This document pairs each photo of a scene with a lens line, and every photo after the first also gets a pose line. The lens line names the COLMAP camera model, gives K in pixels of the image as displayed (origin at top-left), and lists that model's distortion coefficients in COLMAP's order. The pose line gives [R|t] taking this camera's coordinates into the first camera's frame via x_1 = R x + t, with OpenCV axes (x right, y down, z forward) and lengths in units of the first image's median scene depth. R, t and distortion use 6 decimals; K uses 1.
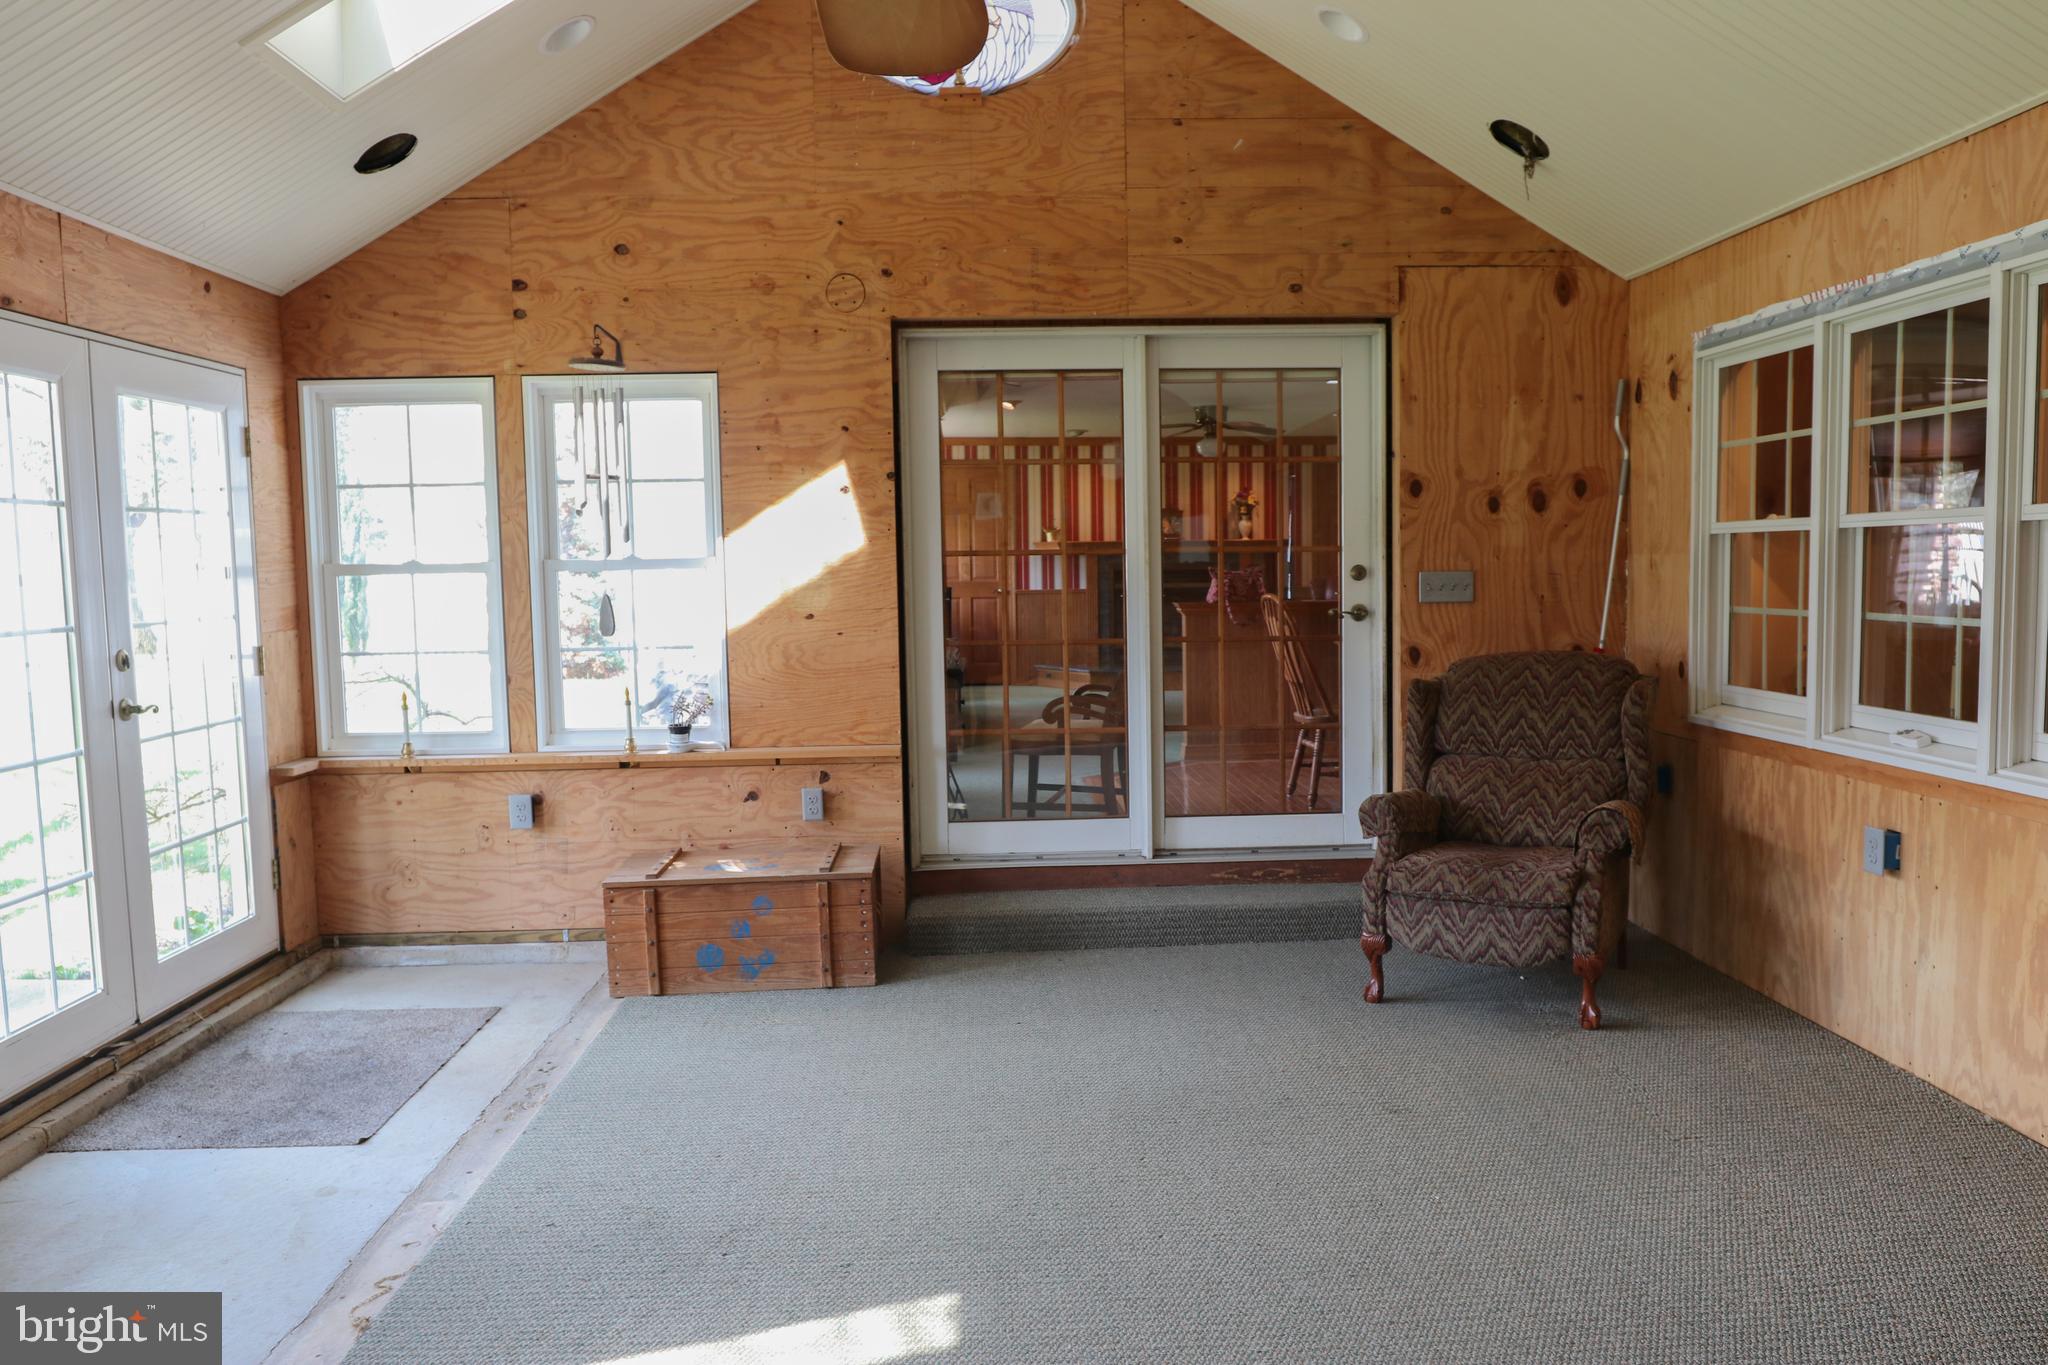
lens RADIAL K [[1519.3, 0, 1024.9], [0, 1519.3, 682.5], [0, 0, 1]] dist [-0.025840, -0.008356]
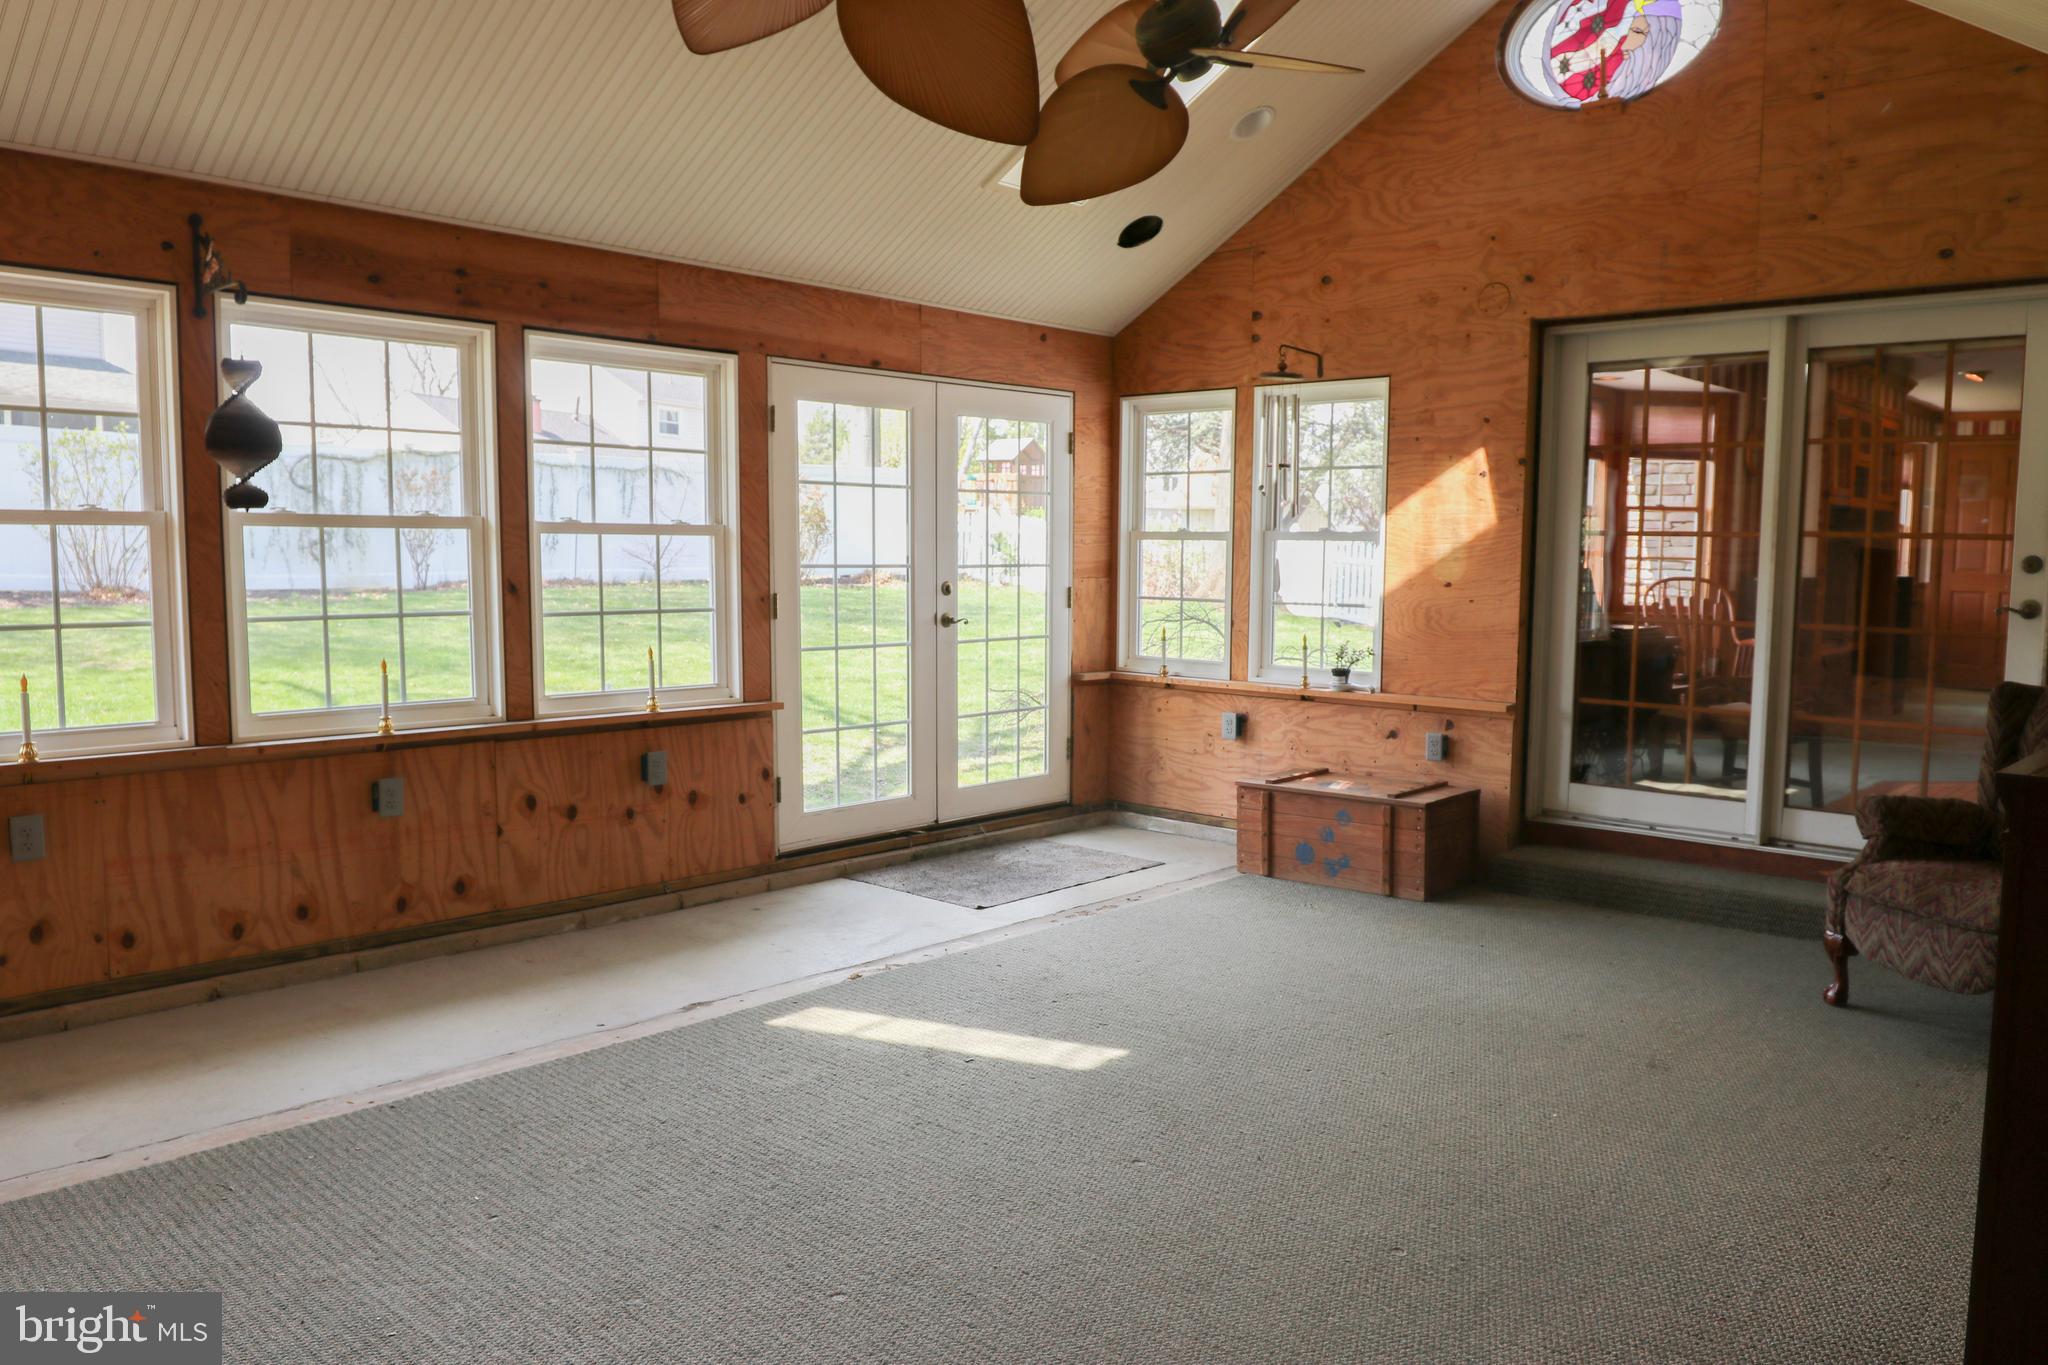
lens RADIAL K [[1519.3, 0, 1029.3], [0, 1519.3, 686.6], [0, 0, 1]] dist [-0.025840, -0.008356]
pose [[0.703601, 0.090147, -0.704854, 0.460239], [-0.079280, 0.995686, 0.048204, 0.003262], [0.706159, 0.021965, 0.707712, -0.037097]]
